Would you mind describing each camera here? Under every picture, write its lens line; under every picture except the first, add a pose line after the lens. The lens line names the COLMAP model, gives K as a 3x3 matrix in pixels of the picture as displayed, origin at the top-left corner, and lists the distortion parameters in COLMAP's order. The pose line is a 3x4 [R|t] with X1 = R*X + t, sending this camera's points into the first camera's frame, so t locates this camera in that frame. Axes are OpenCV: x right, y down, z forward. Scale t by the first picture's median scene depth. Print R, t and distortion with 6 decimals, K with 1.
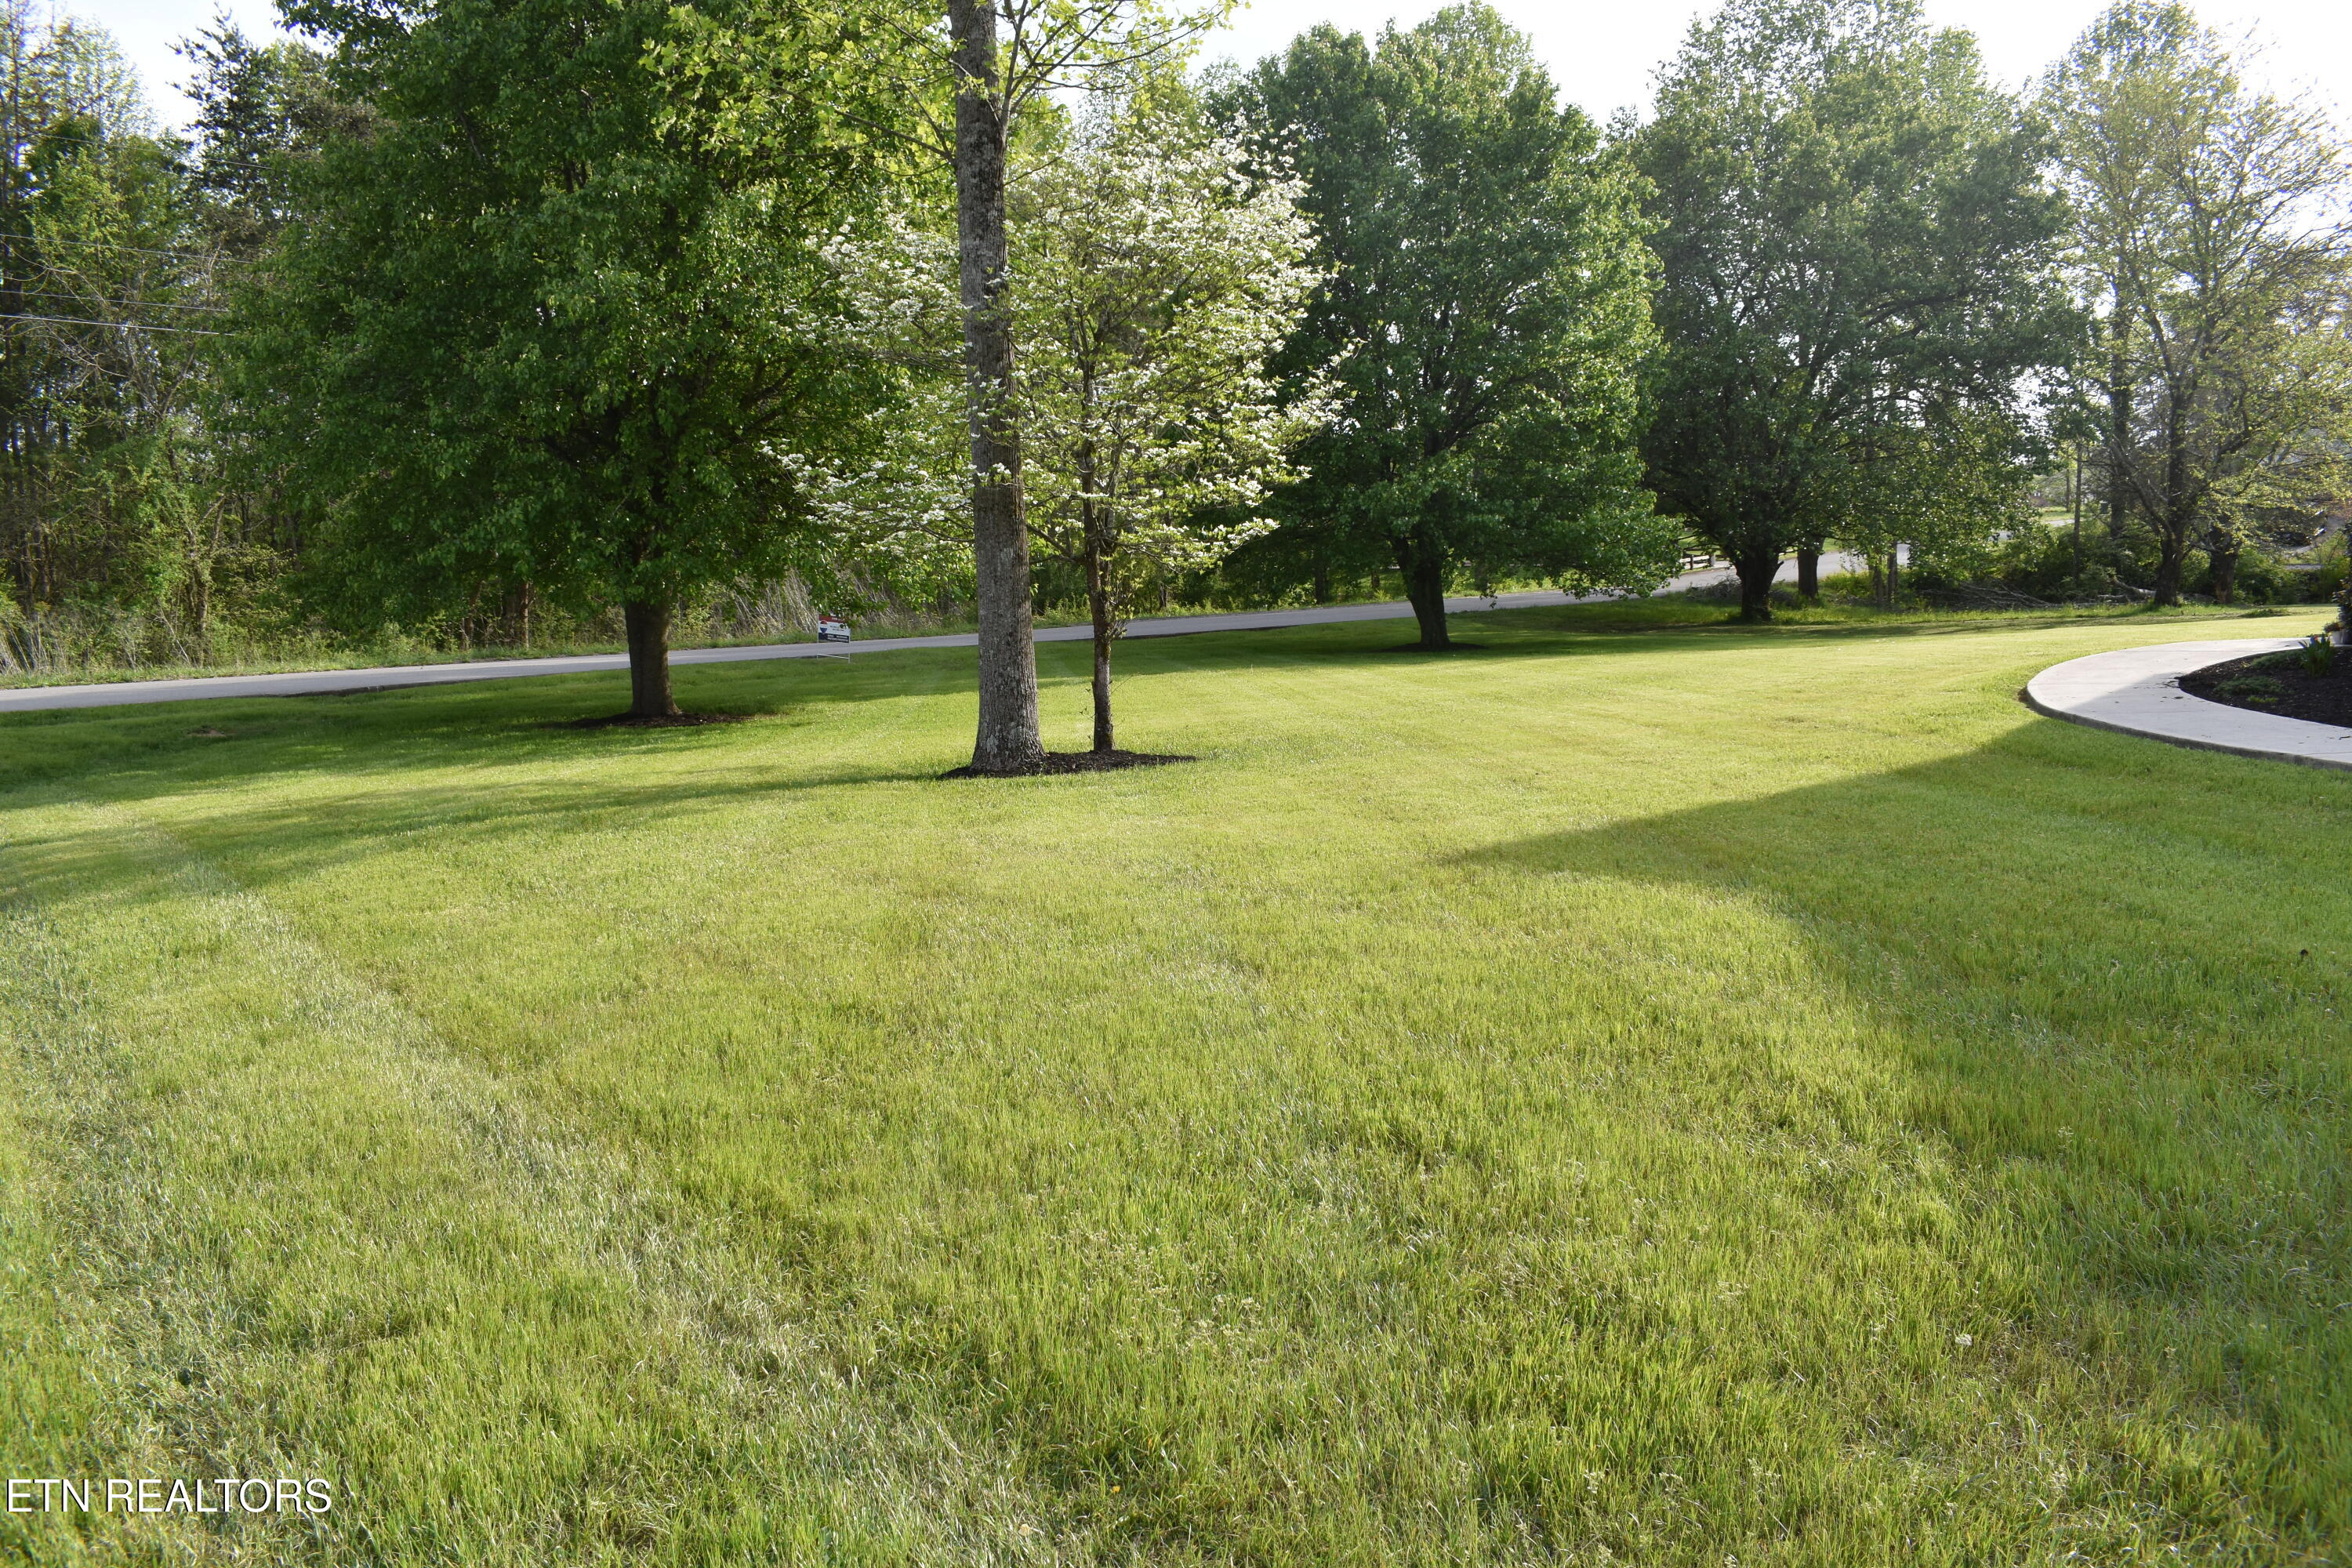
lens RADIAL K [[1831.9, 0, 1176.0], [0, 1831.9, 784.0], [0, 0, 1]] dist [-0.065602, -0.002294]
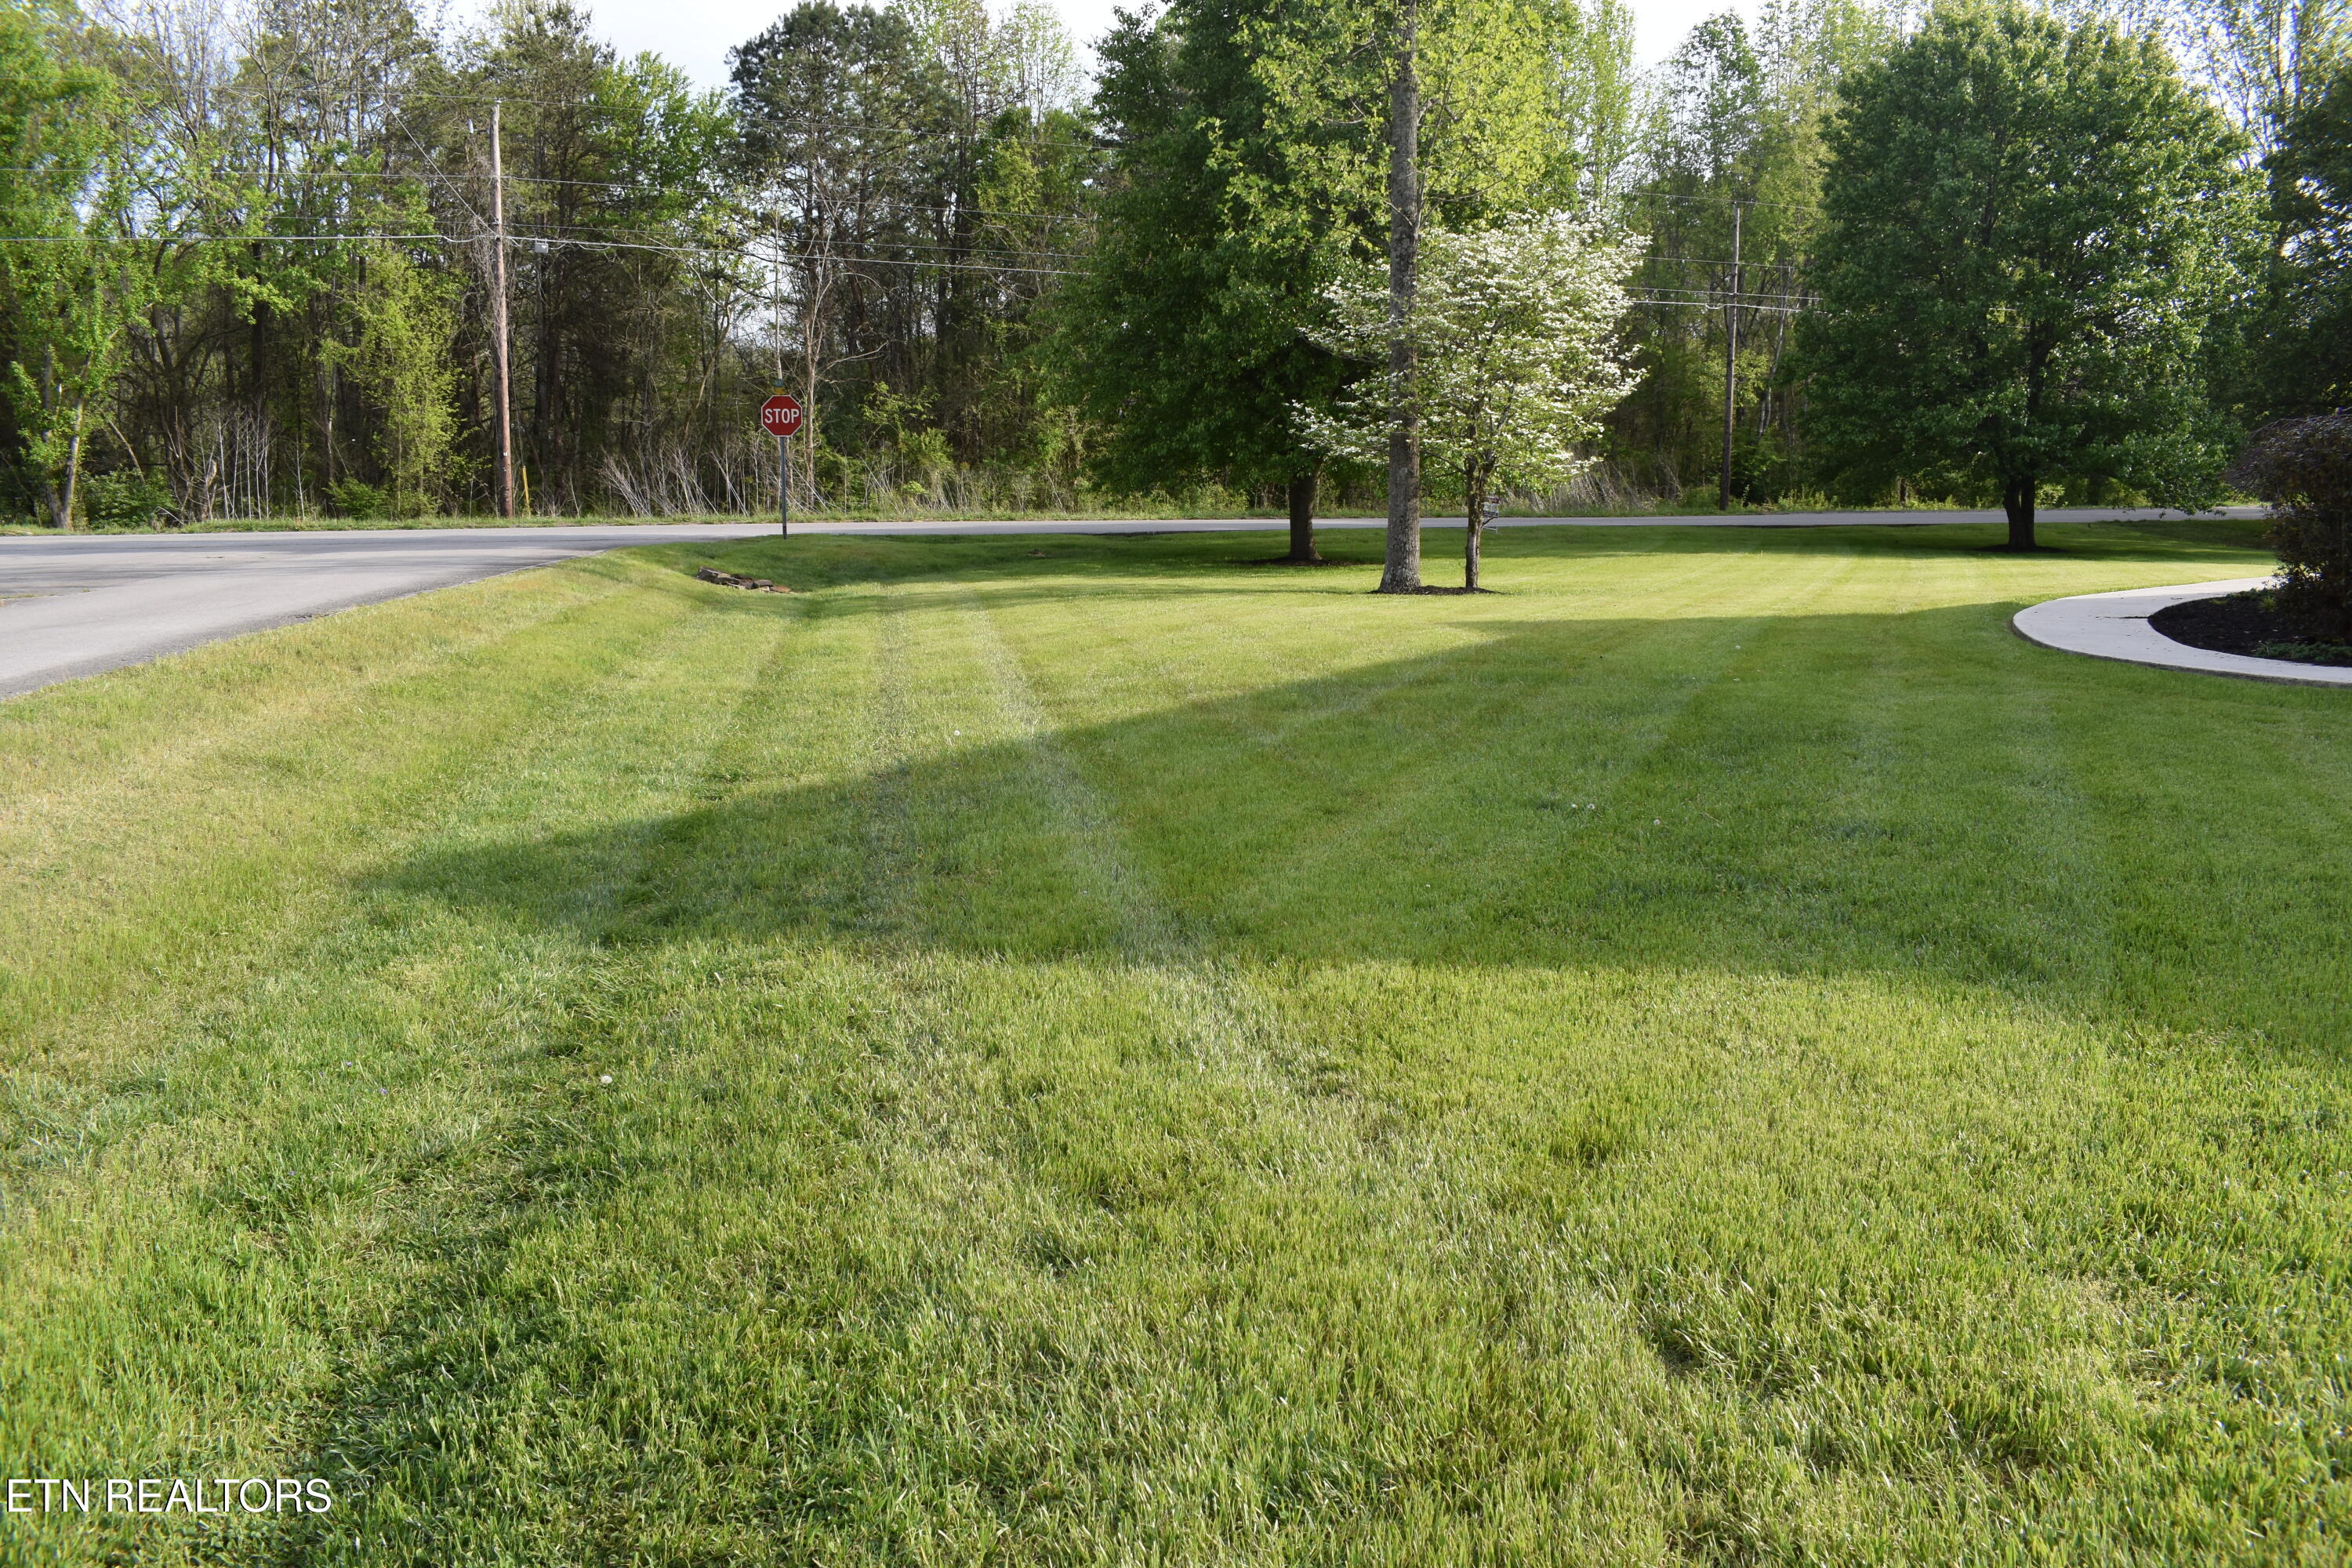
lens RADIAL K [[1831.9, 0, 1176.0], [0, 1831.9, 784.0], [0, 0, 1]] dist [-0.065602, -0.002294]
pose [[0.890761, 0.110332, -0.440875, 0.205293], [-0.079201, 0.992925, 0.088466, 0.013551], [0.447517, -0.043884, 0.893198, -0.272880]]
